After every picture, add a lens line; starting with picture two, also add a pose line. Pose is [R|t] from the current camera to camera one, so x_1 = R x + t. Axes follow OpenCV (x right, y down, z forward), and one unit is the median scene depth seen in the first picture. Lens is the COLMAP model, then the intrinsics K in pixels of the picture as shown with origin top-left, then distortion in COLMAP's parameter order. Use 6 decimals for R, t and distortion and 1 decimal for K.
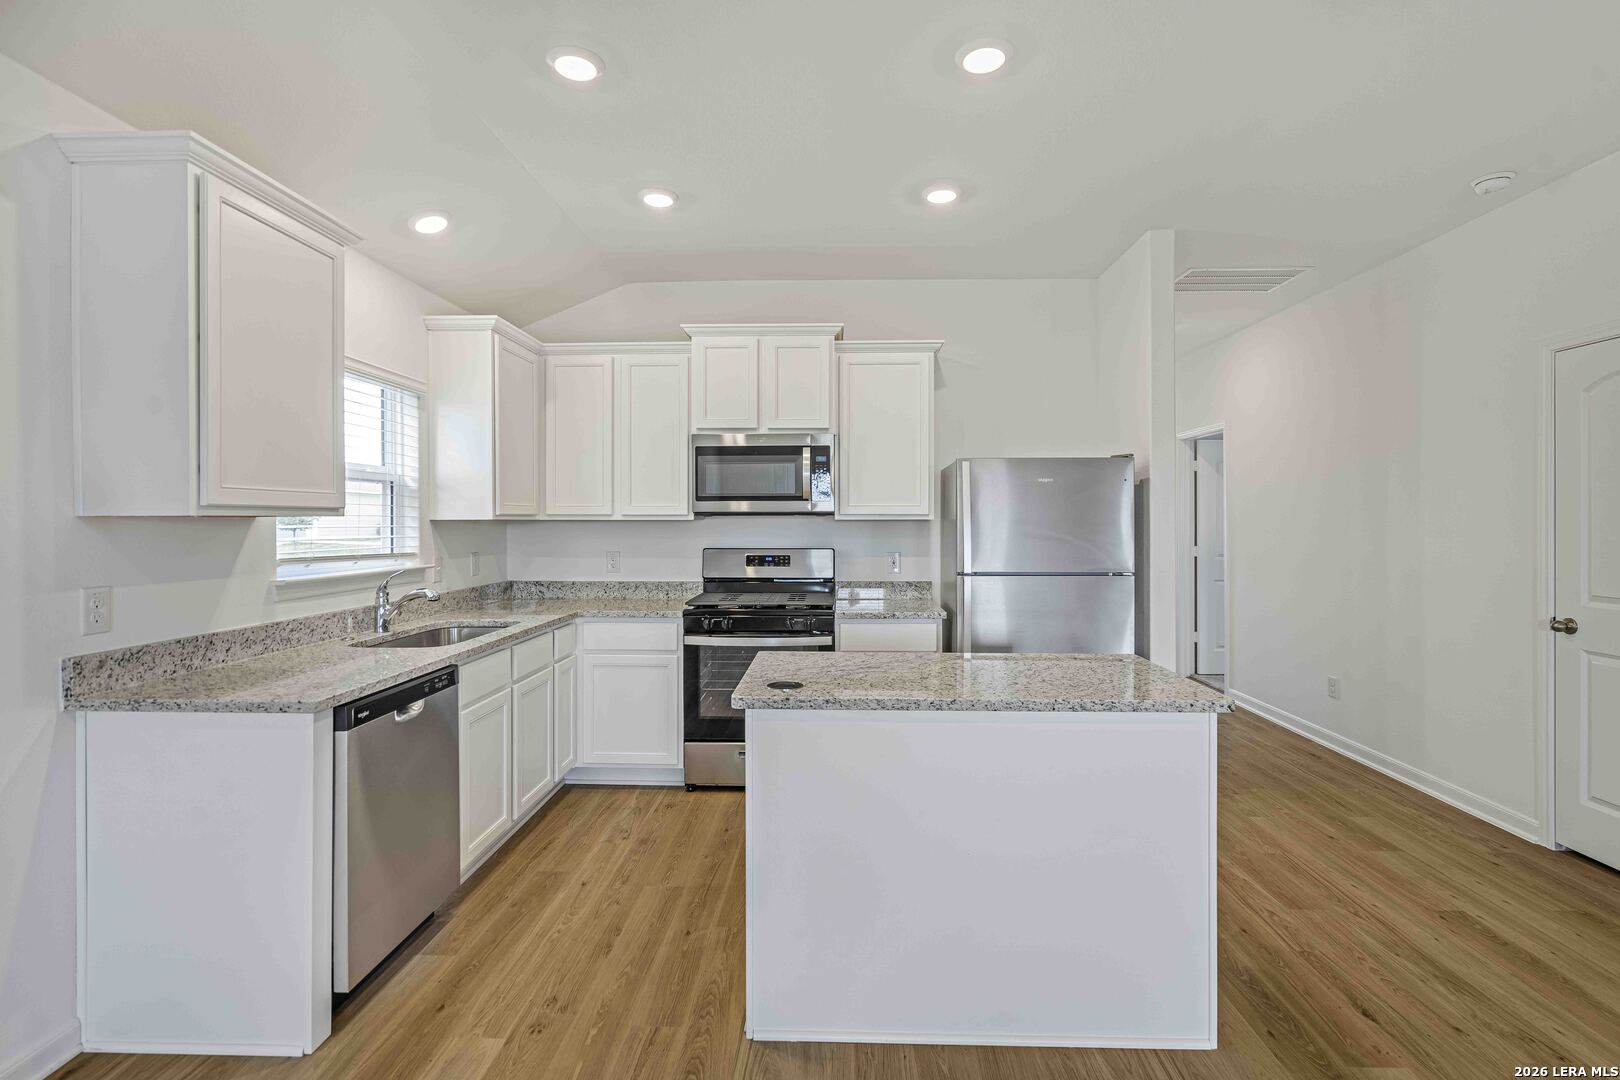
lens RADIAL K [[768.2, 0, 814.0], [0, 768.2, 519.8], [0, 0, 1]] dist [-0.002902, 0.001210]
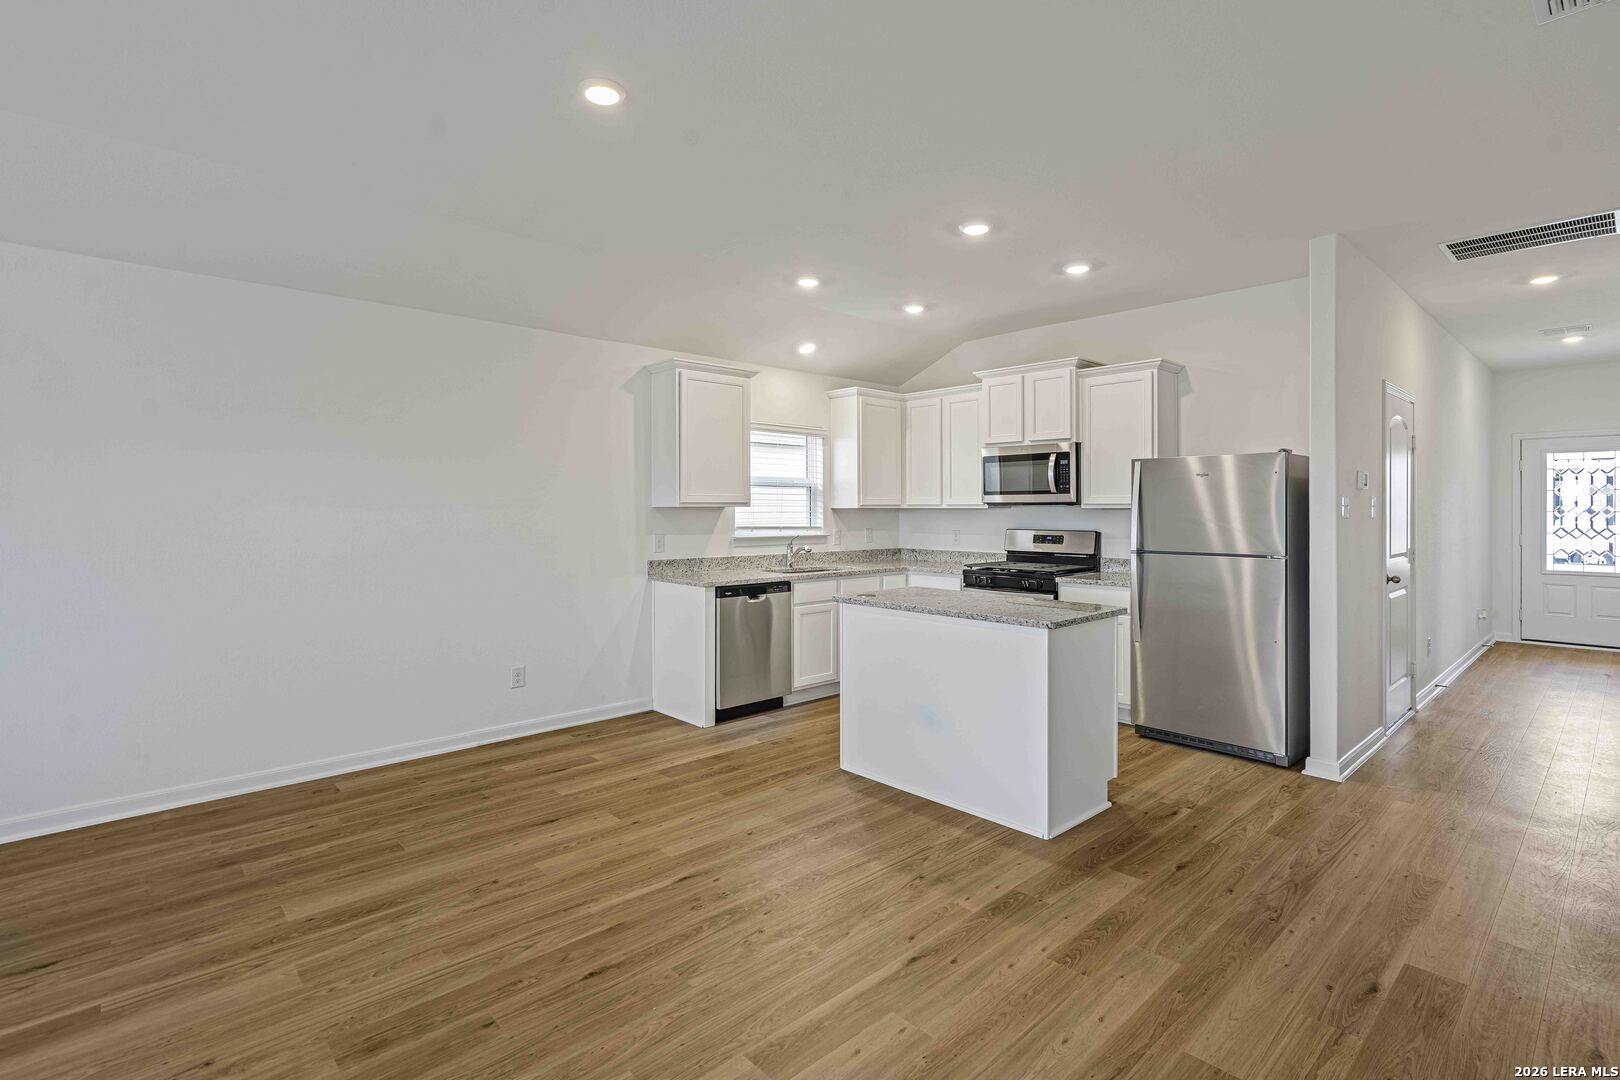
lens RADIAL K [[768.2, 0, 814.0], [0, 768.2, 519.8], [0, 0, 1]] dist [-0.002902, 0.001210]
pose [[0.701819, 0.010454, -0.712278, 0.722581], [0.000561, 0.999884, 0.015228, -0.000400], [0.712355, -0.011087, 0.701732, -0.251248]]
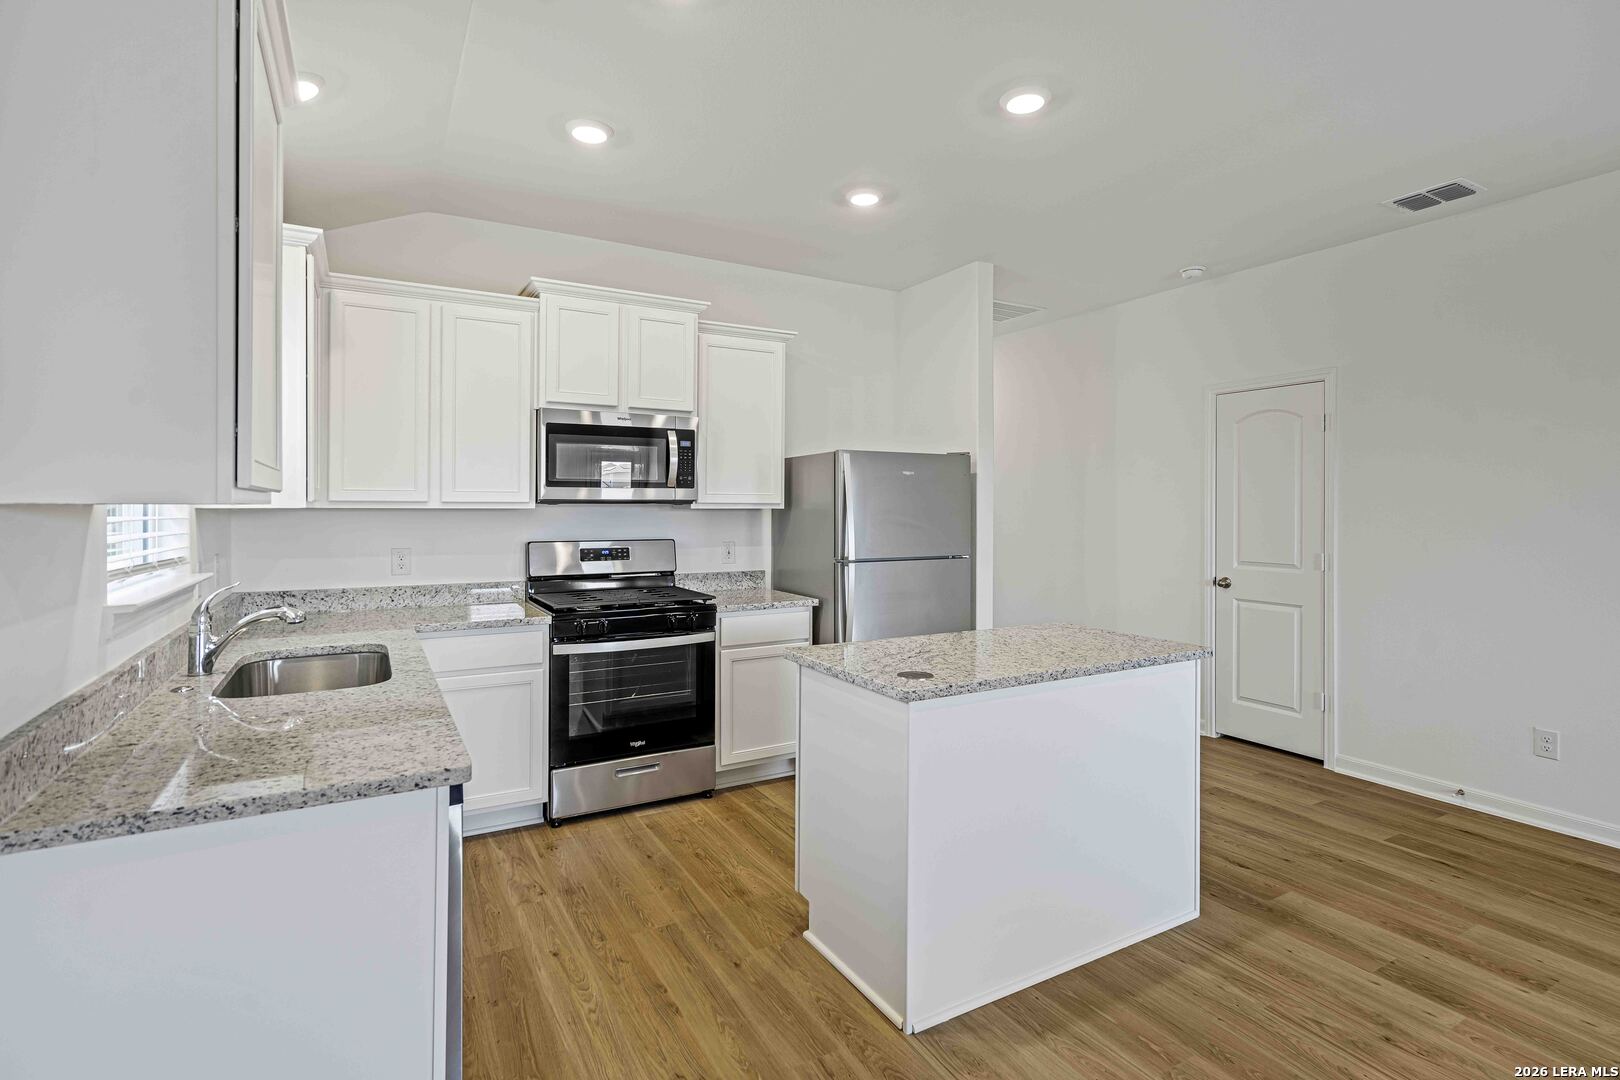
lens RADIAL K [[793.1, 0, 813.2], [0, 793.1, 504.0], [0, 0, 1]] dist [-0.000278, 0.000694]
pose [[0.850689, 0.004293, 0.525652, -0.412226], [-0.002763, 0.999989, -0.003695, -0.002916], [-0.525662, 0.001691, 0.850692, 0.107799]]
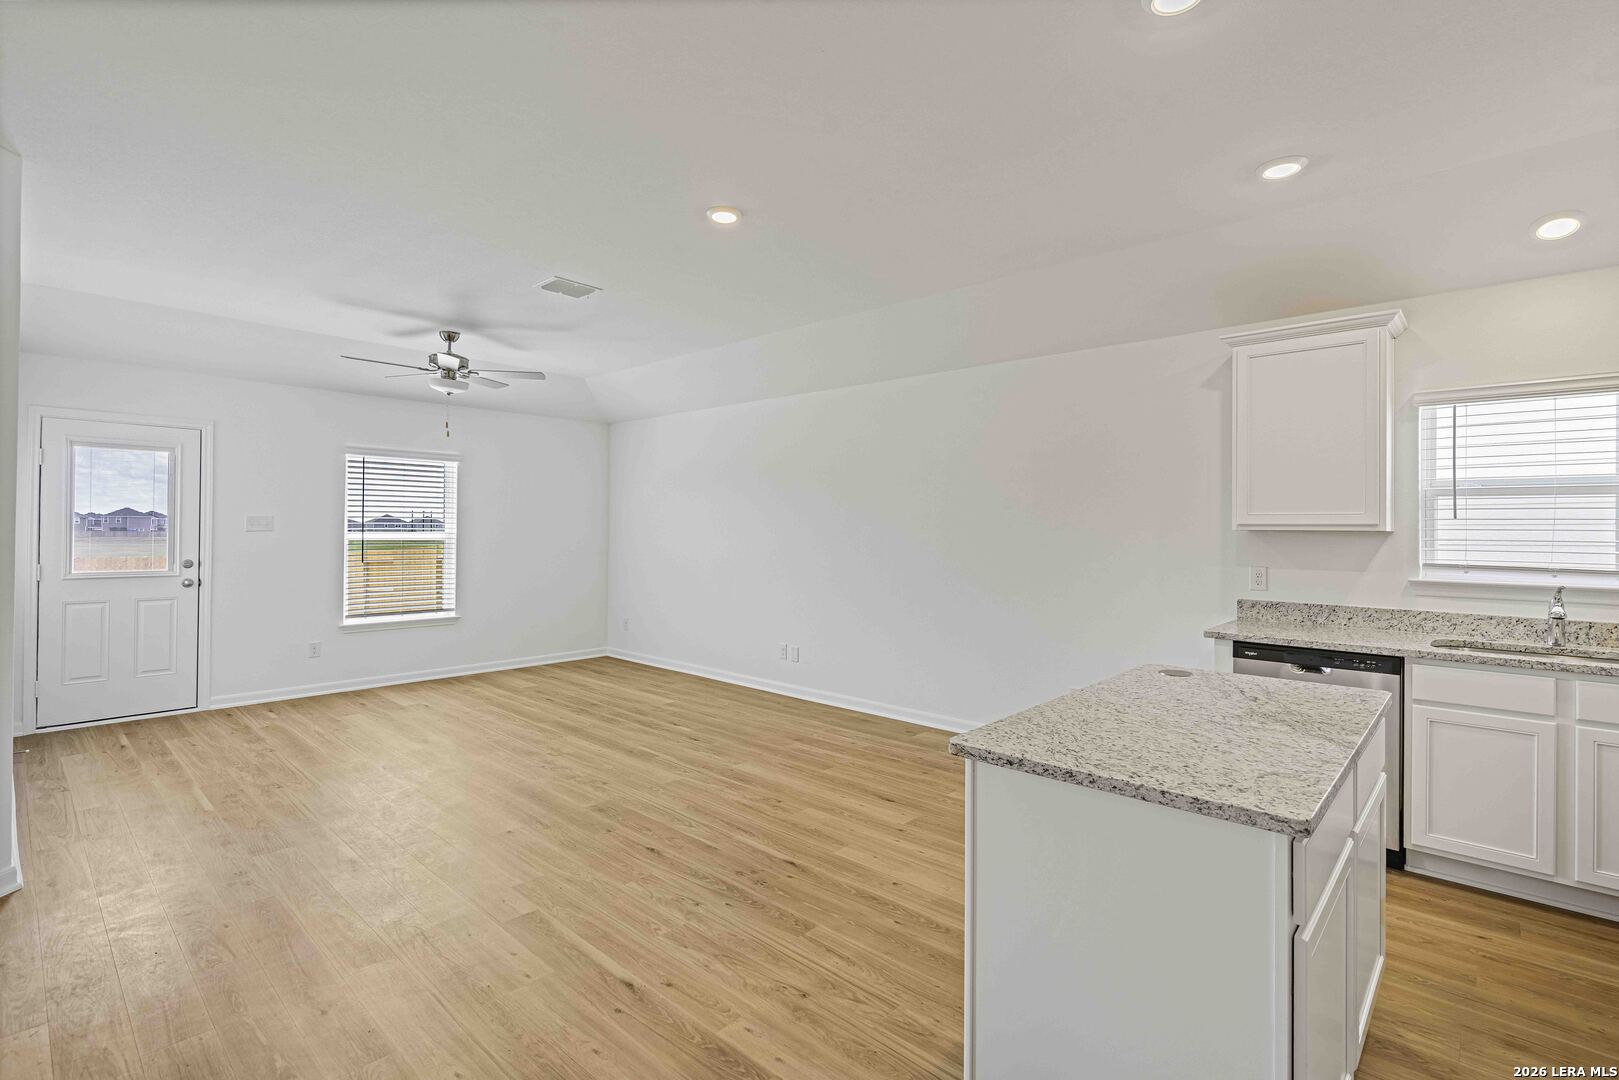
lens RADIAL K [[742.5, 0, 829.8], [0, 742.5, 529.7], [0, 0, 1]] dist [-0.001159, 0.000134]
pose [[-0.640433, -0.004569, -0.768001, 0.692985], [-0.007528, 0.999972, 0.000328, 0.000444], [0.767978, 0.005992, -0.640449, 0.777055]]
